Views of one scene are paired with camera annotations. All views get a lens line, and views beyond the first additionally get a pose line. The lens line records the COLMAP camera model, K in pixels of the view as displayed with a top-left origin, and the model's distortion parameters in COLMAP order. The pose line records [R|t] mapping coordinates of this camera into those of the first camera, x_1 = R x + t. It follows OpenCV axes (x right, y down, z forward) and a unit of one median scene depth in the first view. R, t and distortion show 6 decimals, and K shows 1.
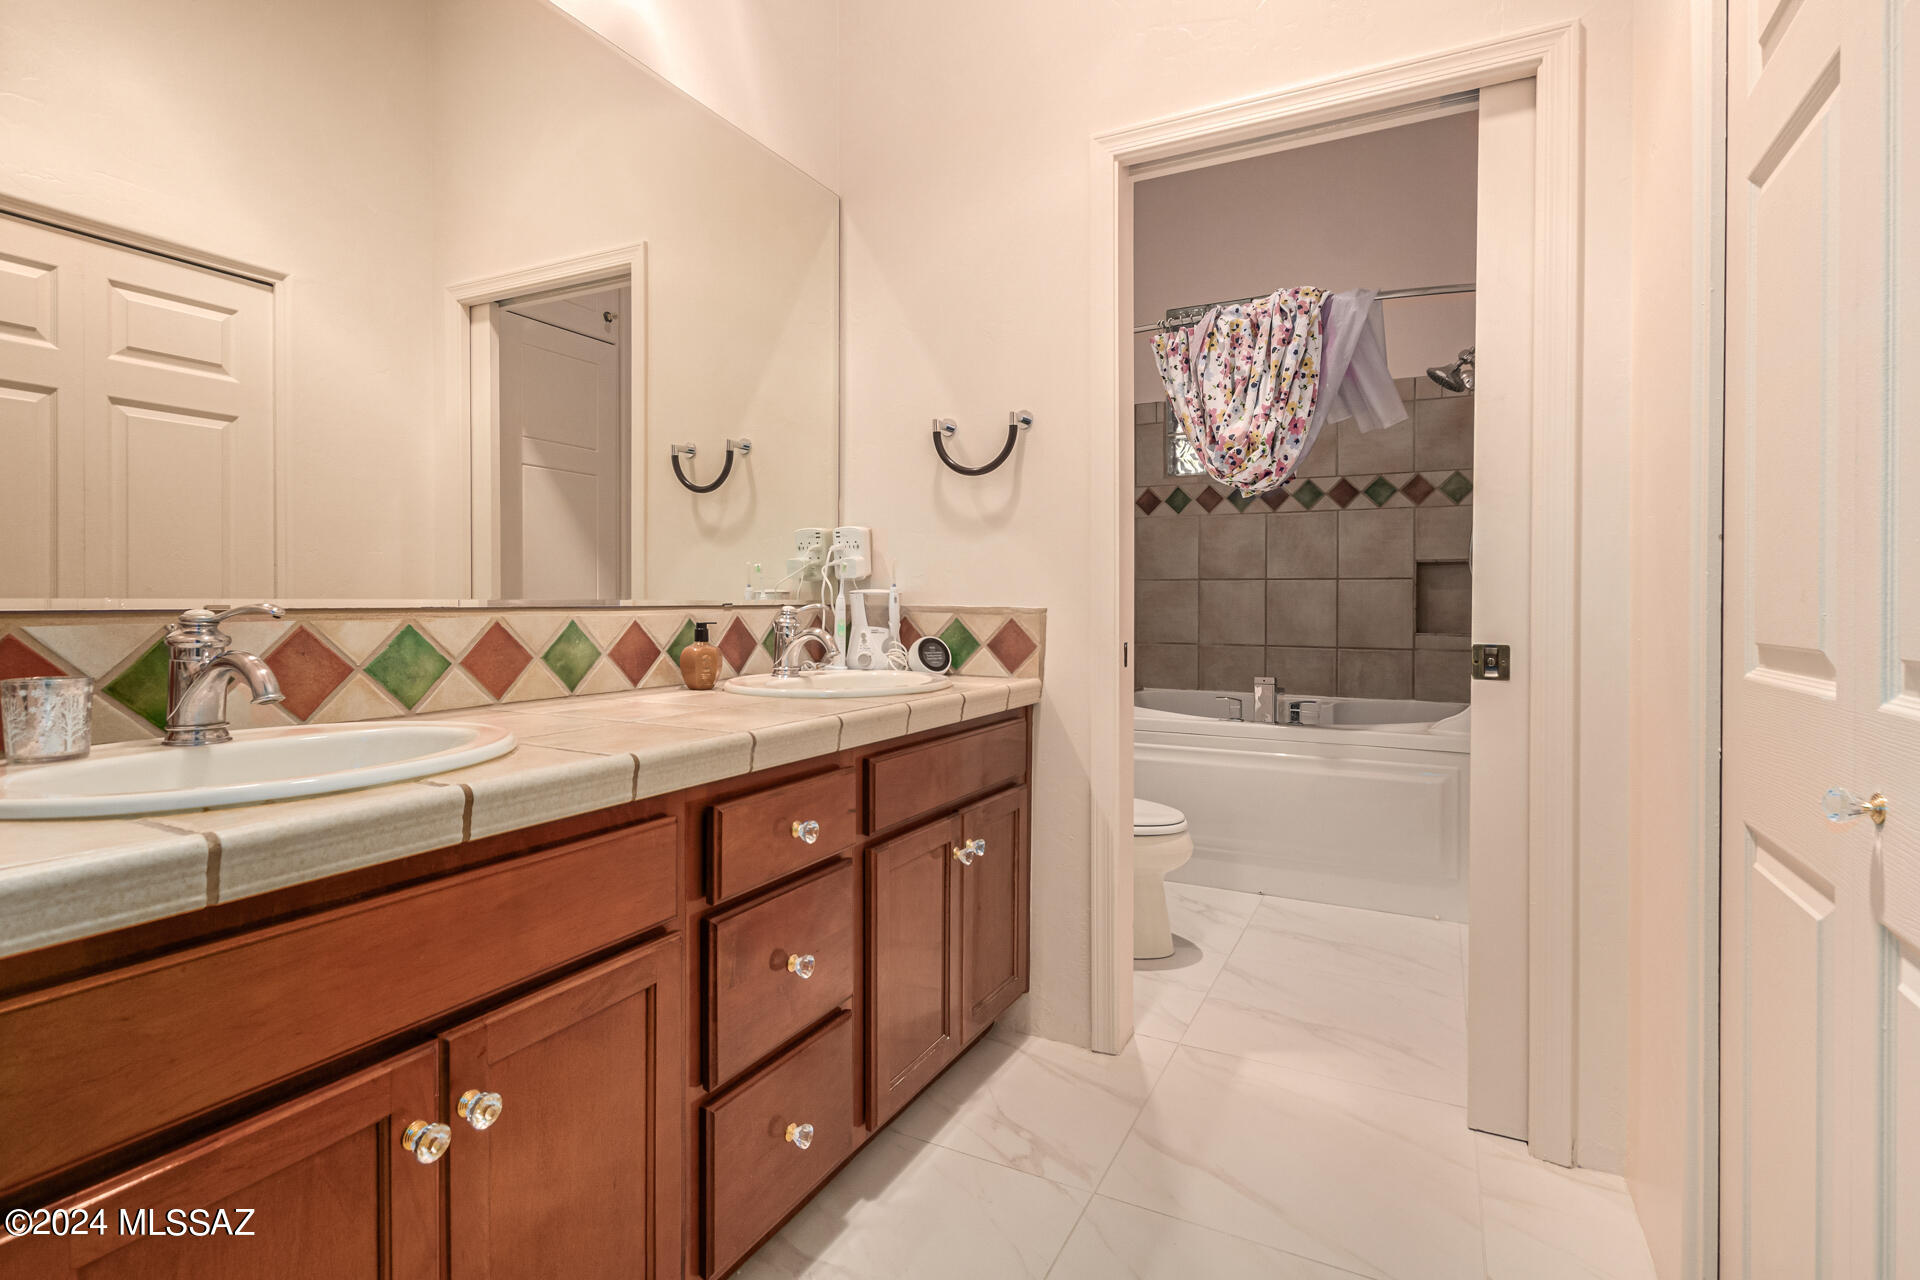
lens RADIAL K [[882.3, 0, 972.6], [0, 882.3, 621.7], [0, 0, 1]] dist [0.000014, 0.000000]
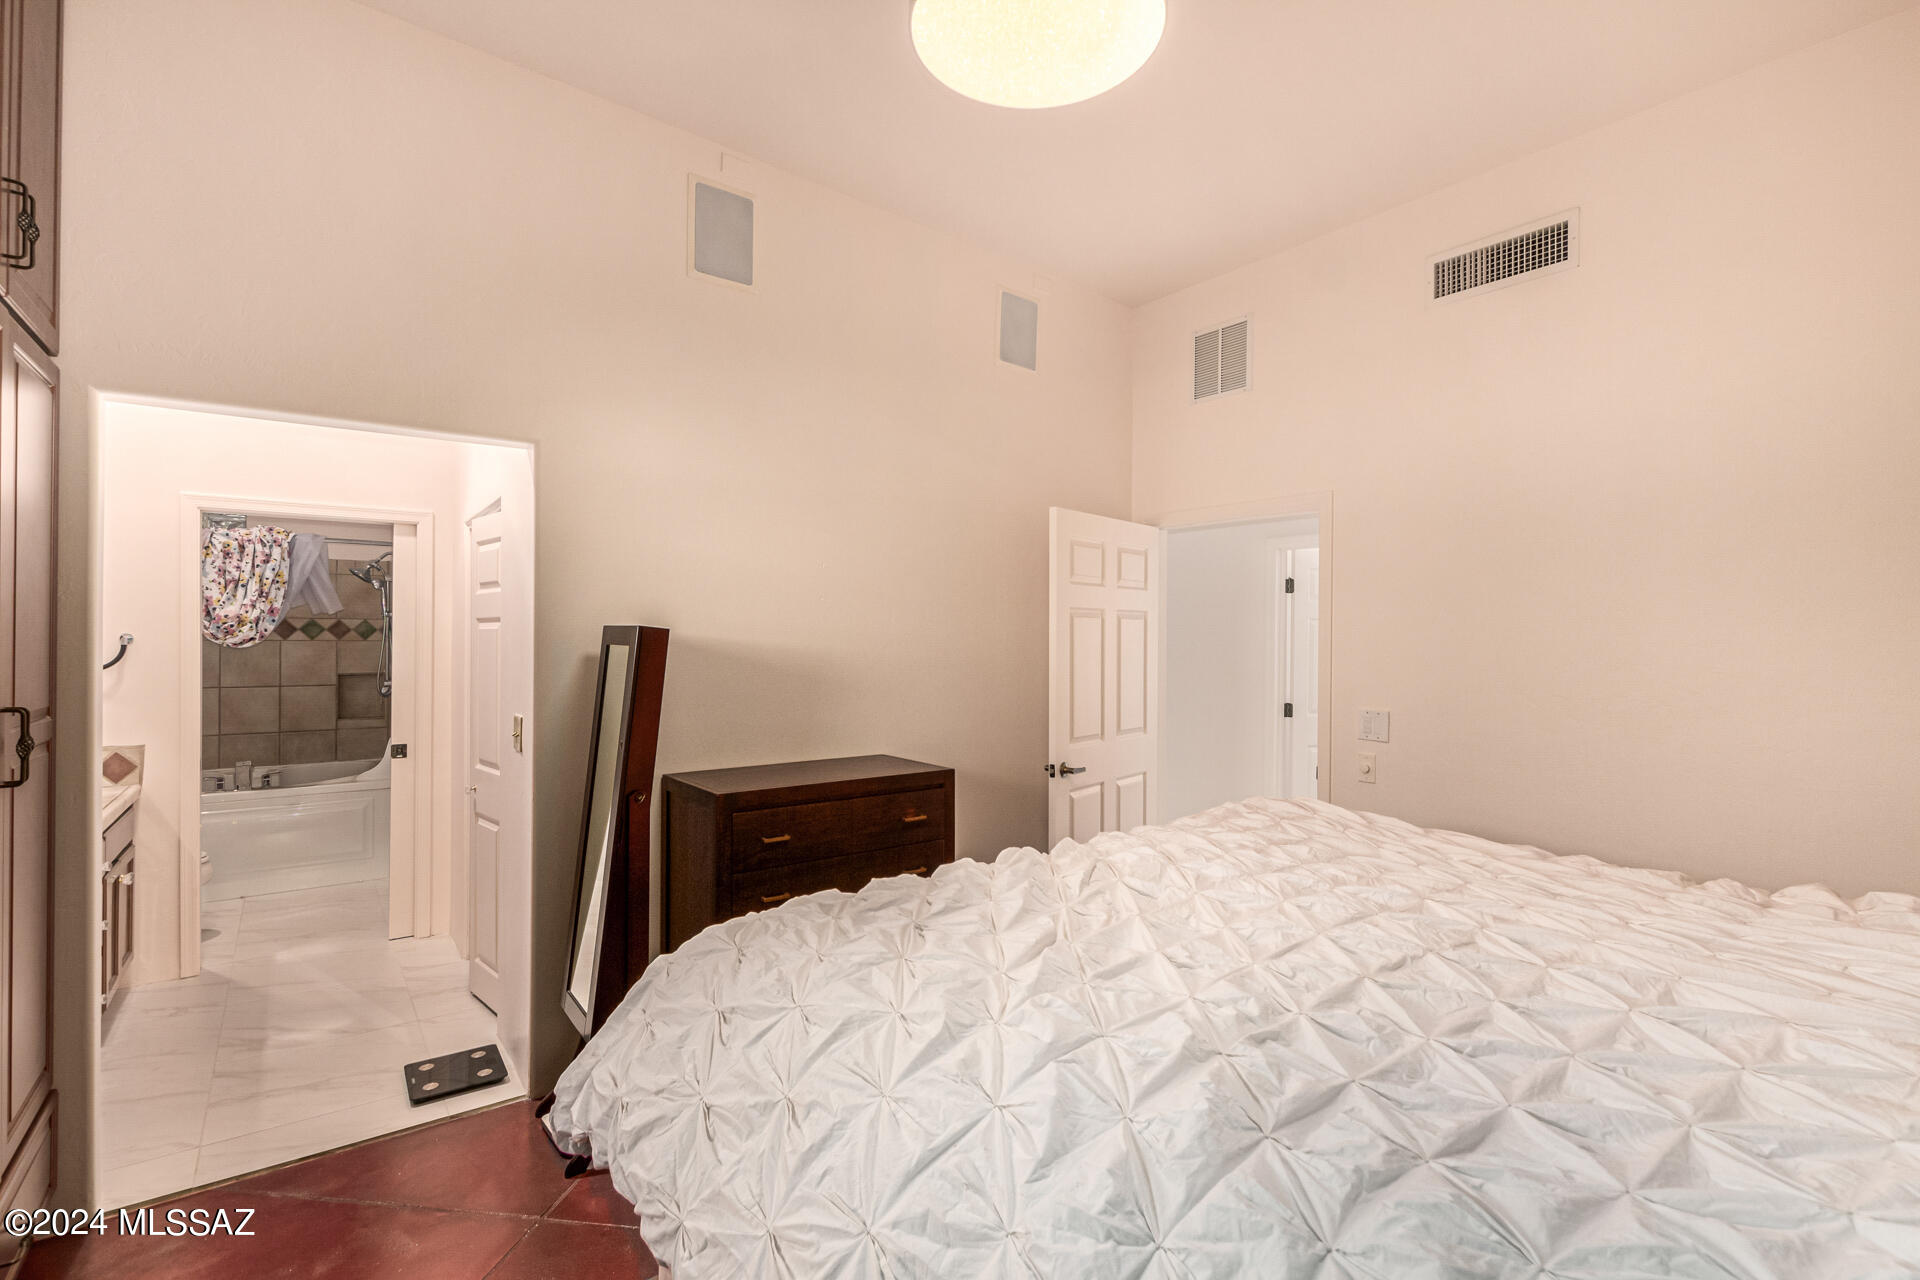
lens RADIAL K [[882.3, 0, 972.6], [0, 882.3, 621.7], [0, 0, 1]] dist [0.000014, 0.000000]
pose [[0.418050, 0.011403, 0.908353, -0.596856], [0.018528, 0.999606, -0.021075, -0.138244], [-0.908235, 0.025640, 0.417674, -0.907601]]
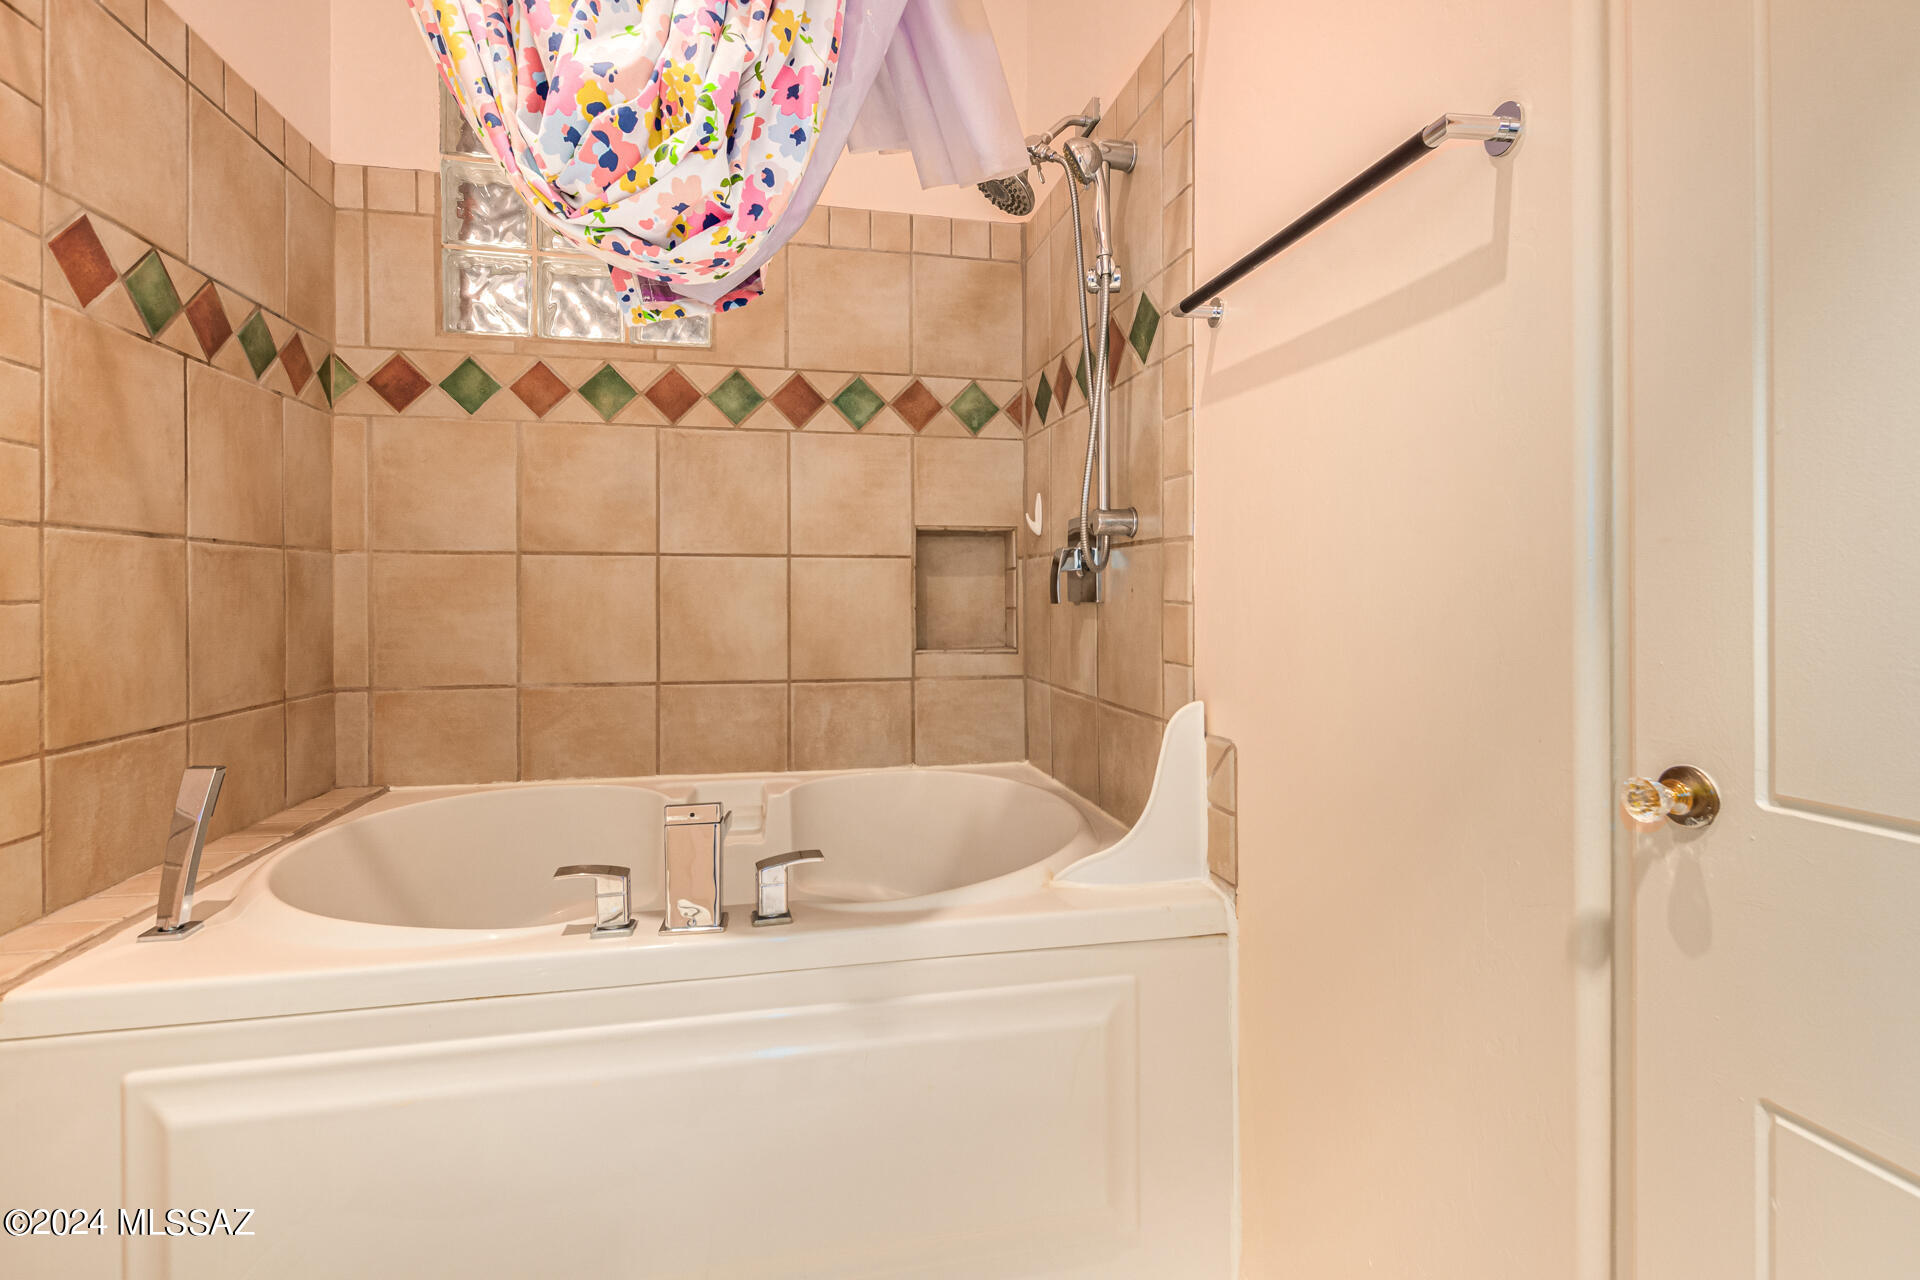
lens RADIAL K [[871.0, 0, 942.0], [0, 871.0, 575.9], [0, 0, 1]] dist [-0.000224, -0.000025]
pose [[0.775253, 0.006691, 0.631615, 0.193038], [0.019645, 0.999205, -0.034698, -0.020562], [-0.631345, 0.039308, 0.774505, 0.690752]]
